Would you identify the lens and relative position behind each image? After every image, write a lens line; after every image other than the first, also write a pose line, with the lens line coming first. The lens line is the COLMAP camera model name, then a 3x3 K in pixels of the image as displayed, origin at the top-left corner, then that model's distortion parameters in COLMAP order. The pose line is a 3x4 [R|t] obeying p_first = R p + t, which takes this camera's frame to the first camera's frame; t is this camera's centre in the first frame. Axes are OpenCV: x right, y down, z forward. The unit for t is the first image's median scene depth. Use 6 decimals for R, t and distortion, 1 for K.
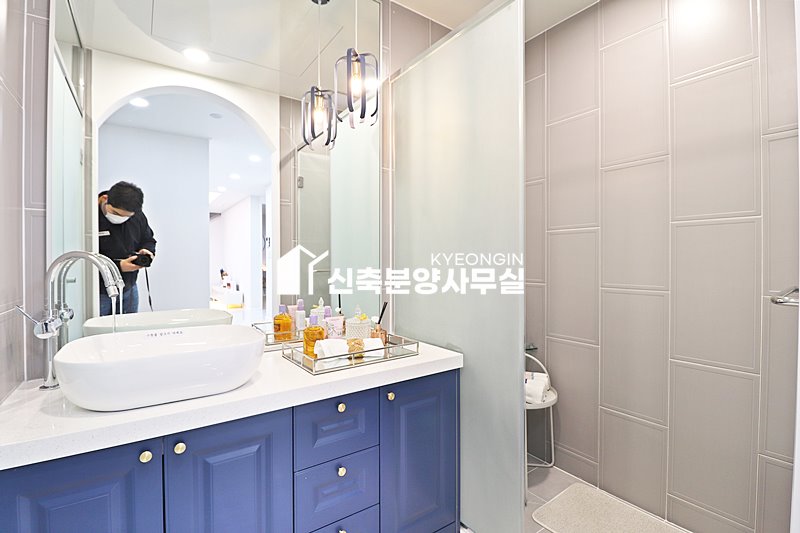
lens RADIAL K [[367.4, 0, 401.5], [0, 367.4, 264.8], [0, 0, 1]] dist [-0.014836, -0.005821]
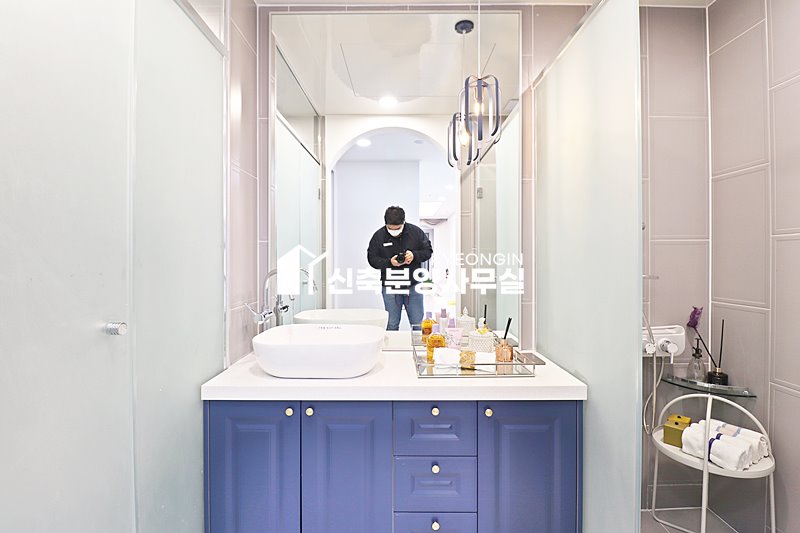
lens RADIAL K [[367.4, 0, 406.7], [0, 367.4, 262.4], [0, 0, 1]] dist [-0.014836, -0.005821]
pose [[0.819707, 0.007984, -0.572727, 0.251200], [-0.007869, 0.999965, 0.002677, -0.041905], [0.572729, 0.002312, 0.819742, 0.021330]]
